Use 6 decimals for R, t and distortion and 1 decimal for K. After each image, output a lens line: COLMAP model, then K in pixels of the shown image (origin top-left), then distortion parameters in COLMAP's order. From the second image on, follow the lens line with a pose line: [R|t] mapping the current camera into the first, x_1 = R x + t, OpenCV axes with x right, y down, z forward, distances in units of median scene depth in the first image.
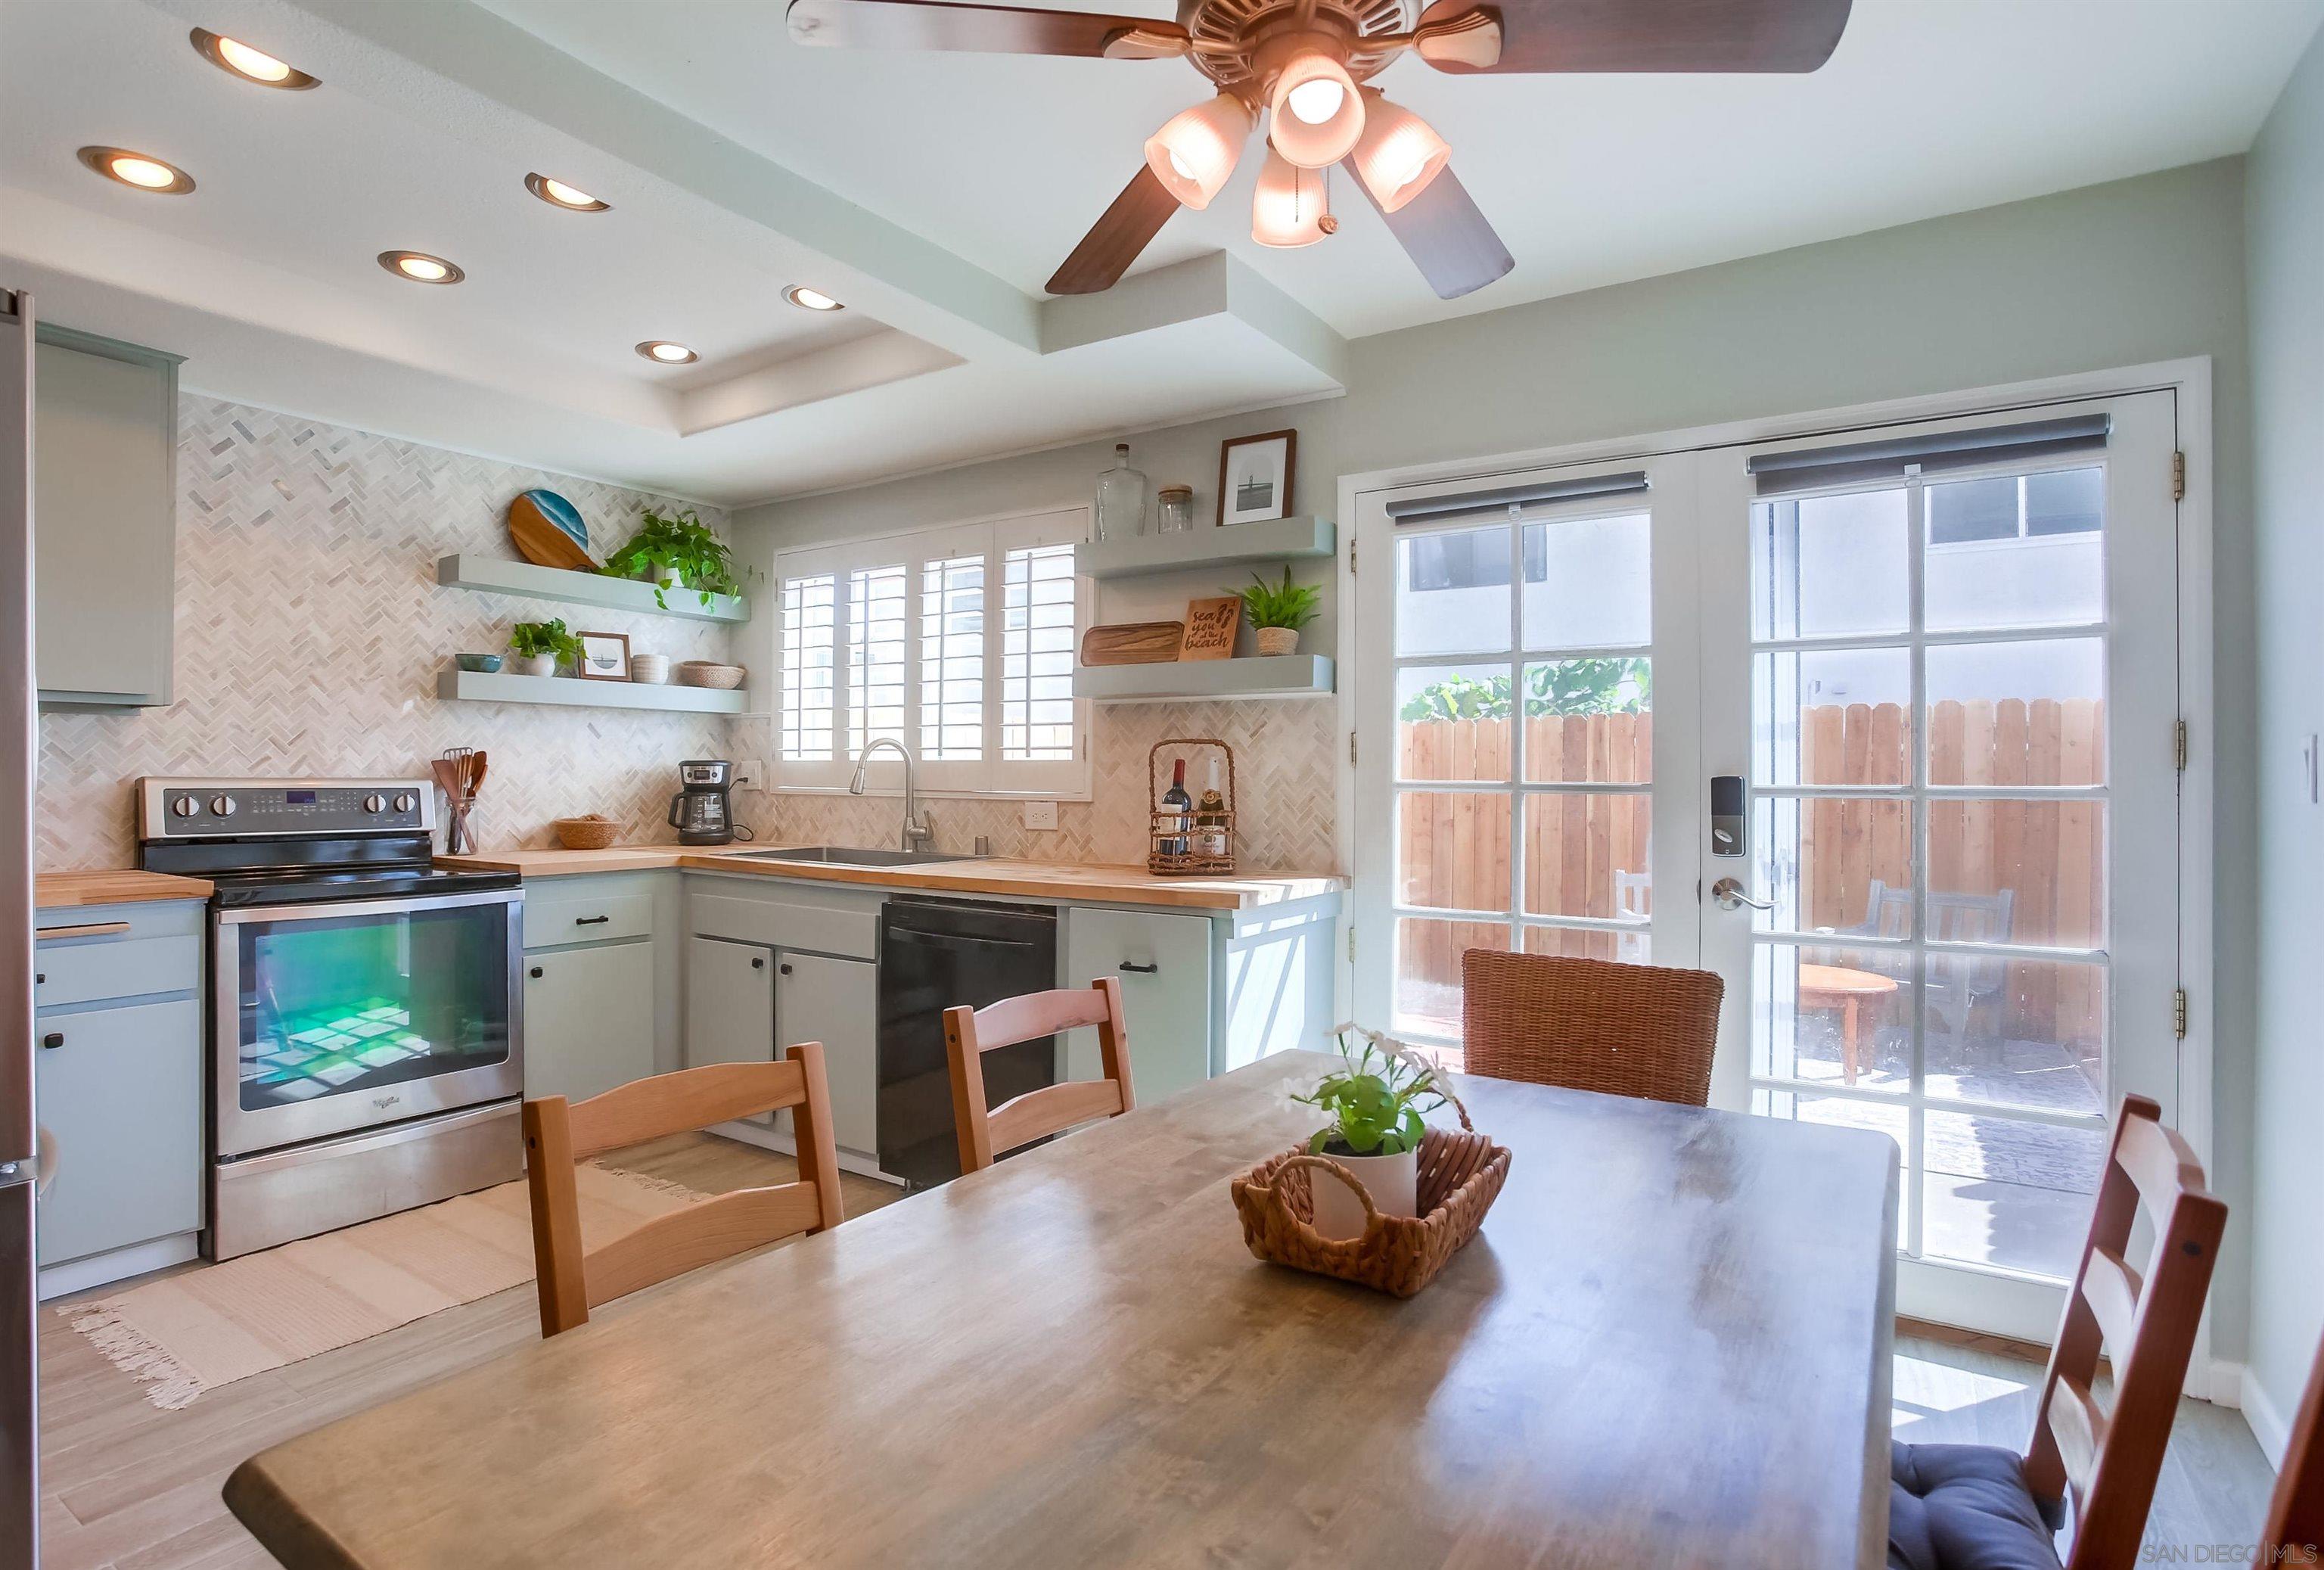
lens RADIAL K [[1175.3, 0, 1142.3], [0, 1175.3, 762.8], [0, 0, 1]] dist [-0.076407, 0.032638]
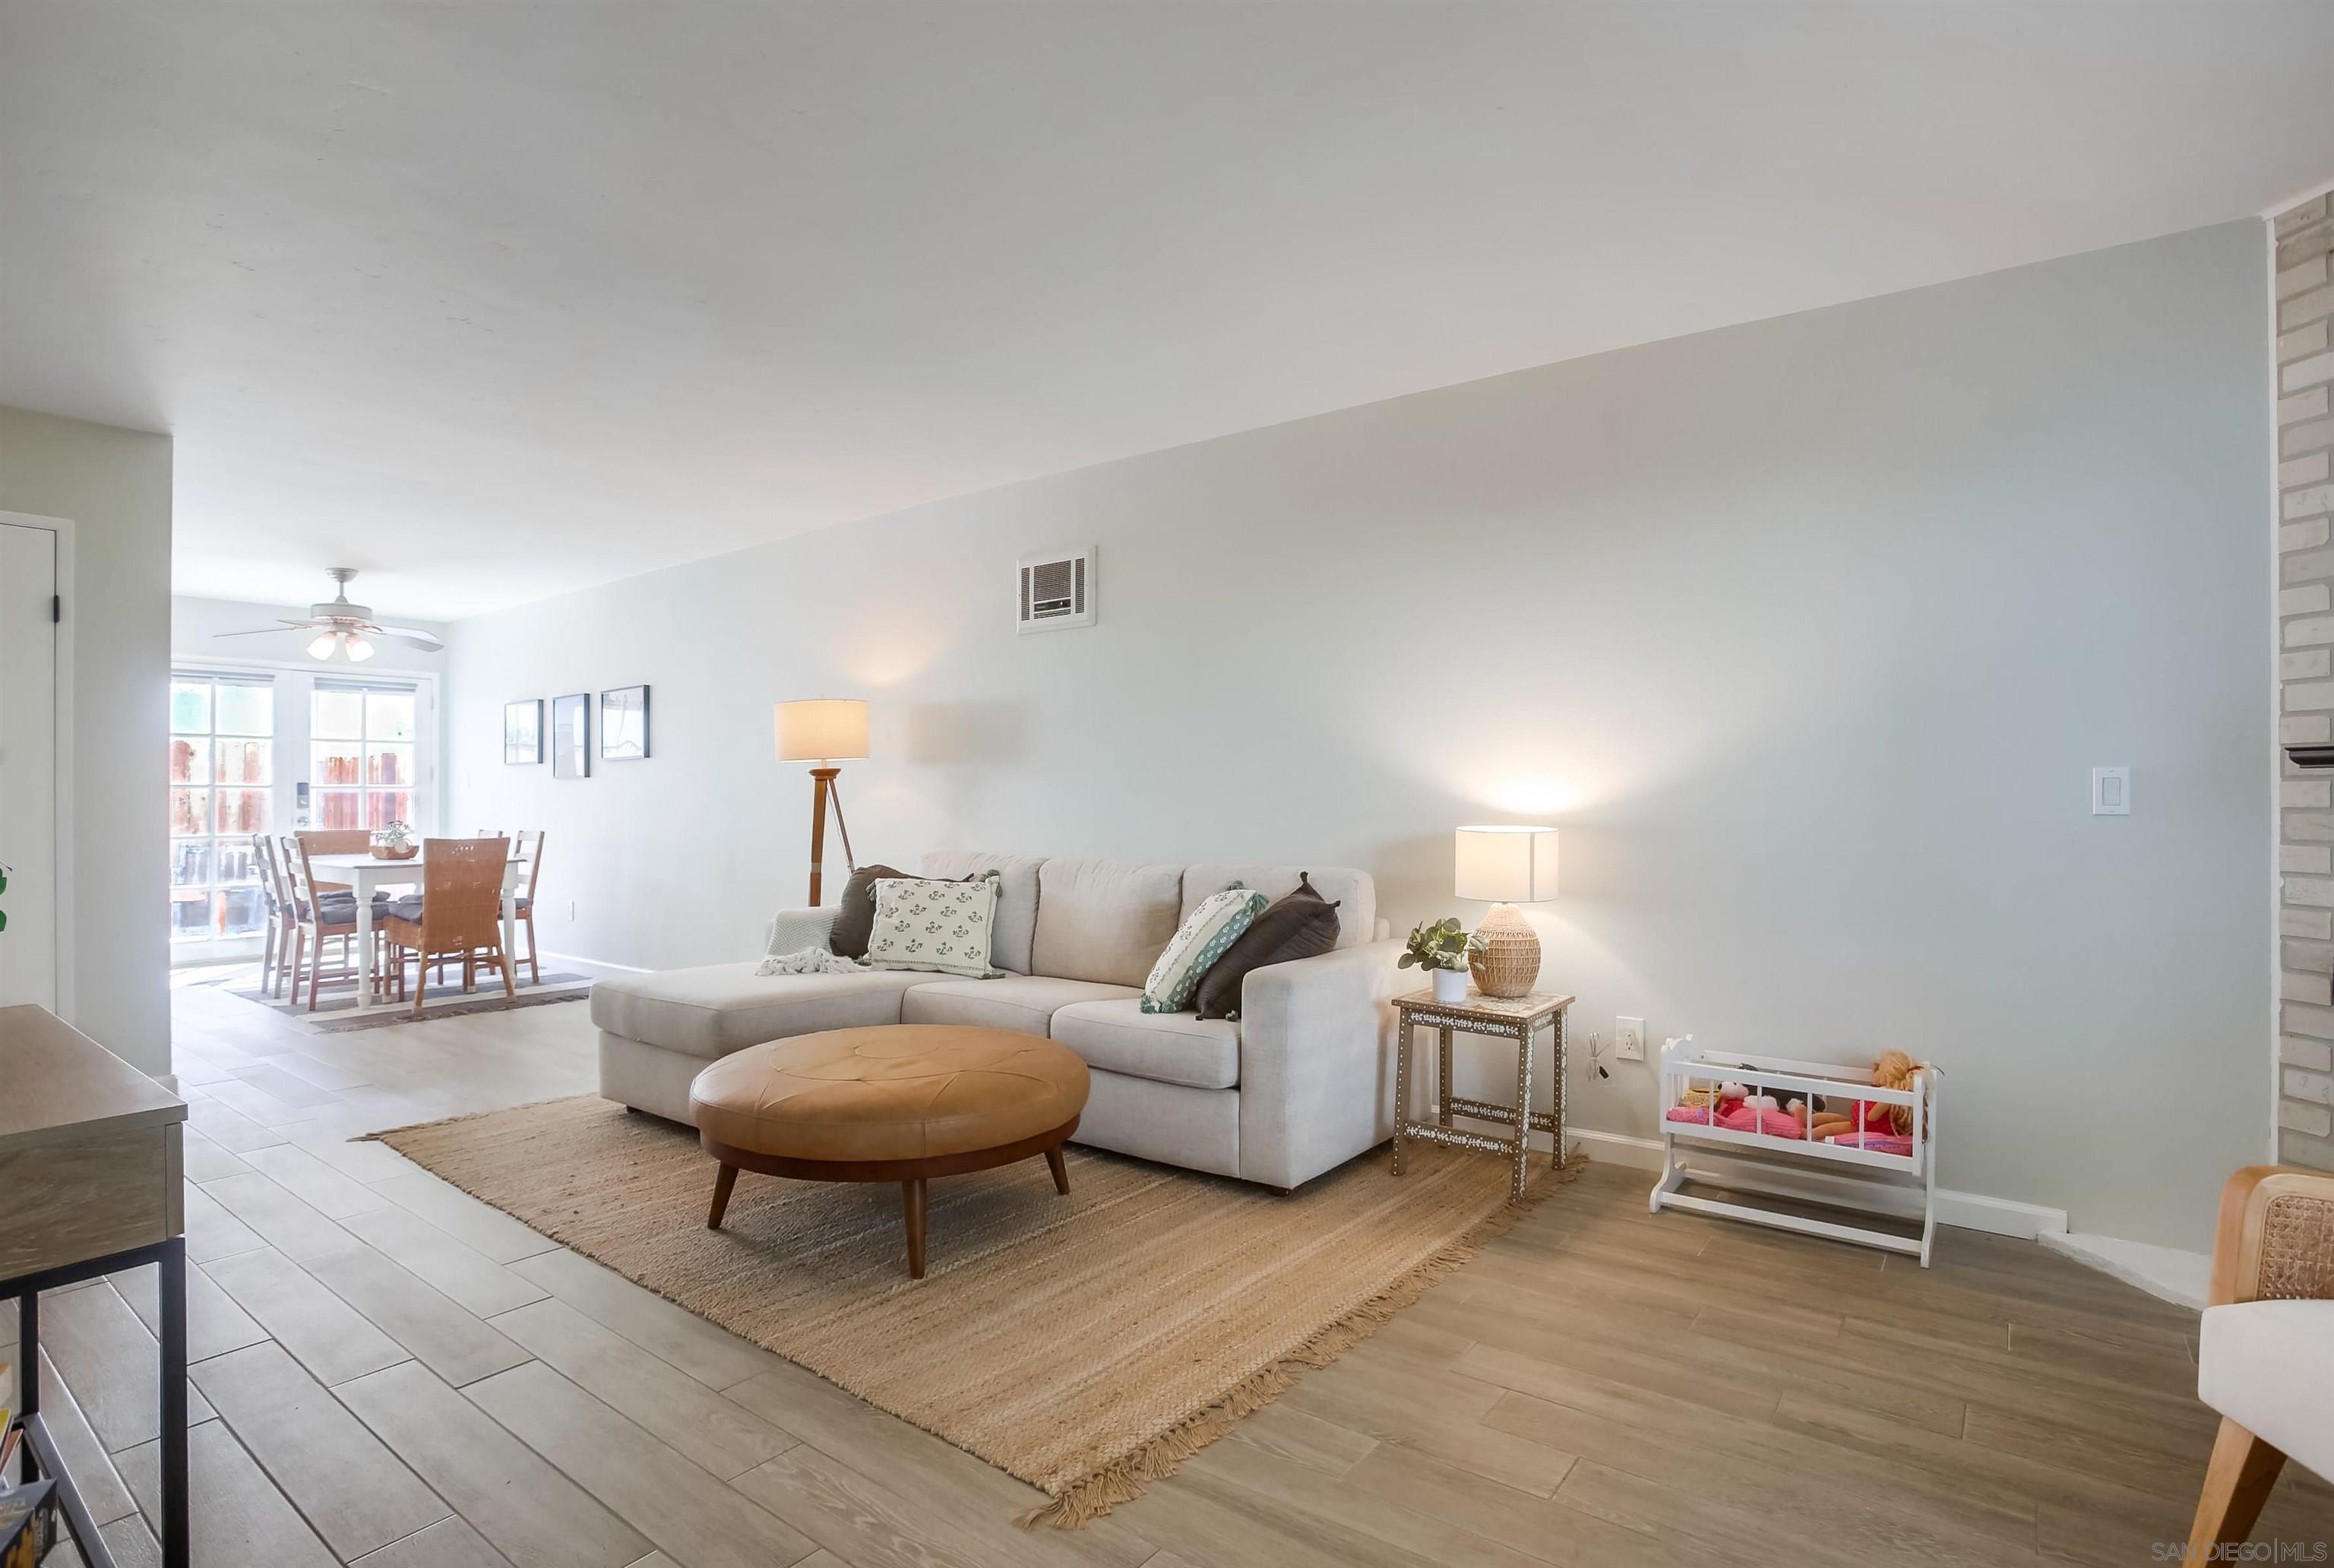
lens RADIAL K [[1180.2, 0, 1164.8], [0, 1180.2, 774.3], [0, 0, 1]] dist [-0.076407, 0.032638]
pose [[0.062392, 0.008310, 0.998017, -1.744701], [-0.003436, 0.999961, -0.008111, 0.004742], [-0.998046, -0.002923, 0.062418, -1.063509]]
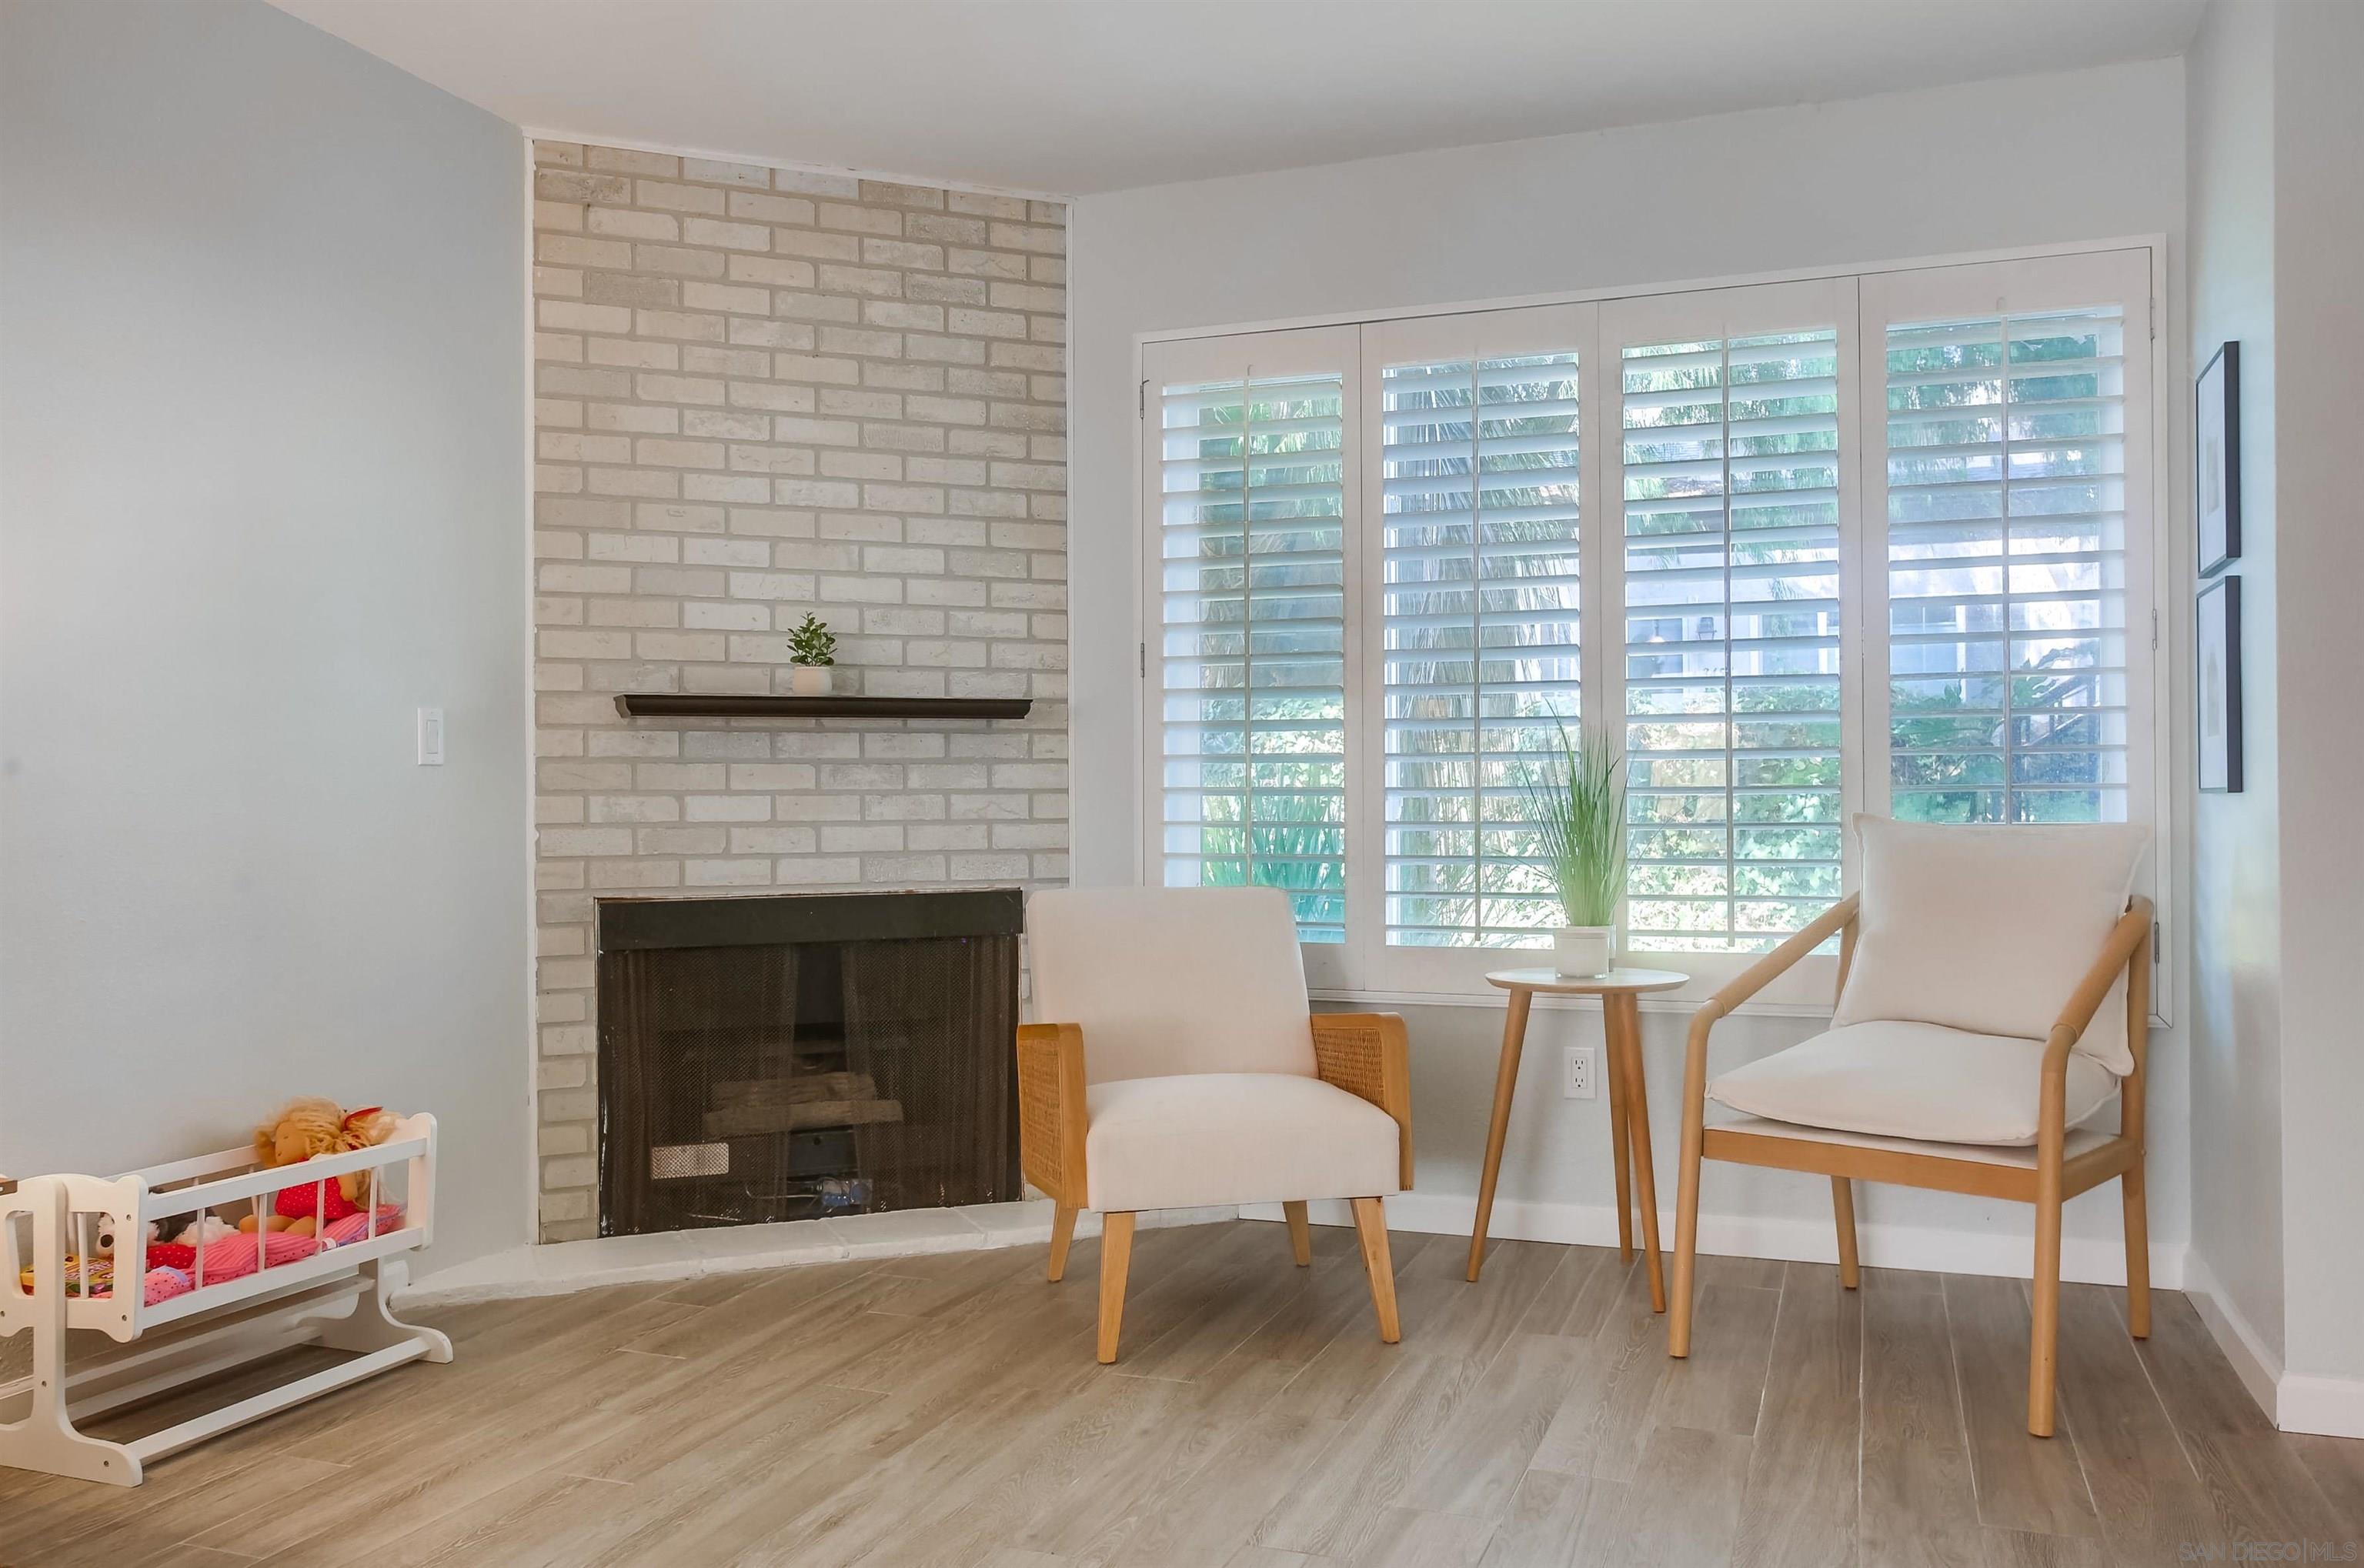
lens RADIAL K [[1881.1, 0, 1157.7], [0, 1881.1, 767.7], [0, 0, 1]] dist [-0.035400, 0.021229]
pose [[-0.974647, 0.002162, -0.223739, -1.094759], [0.006647, 0.999792, -0.019295, 0.048758], [0.223650, -0.020293, -0.974458, -0.531223]]
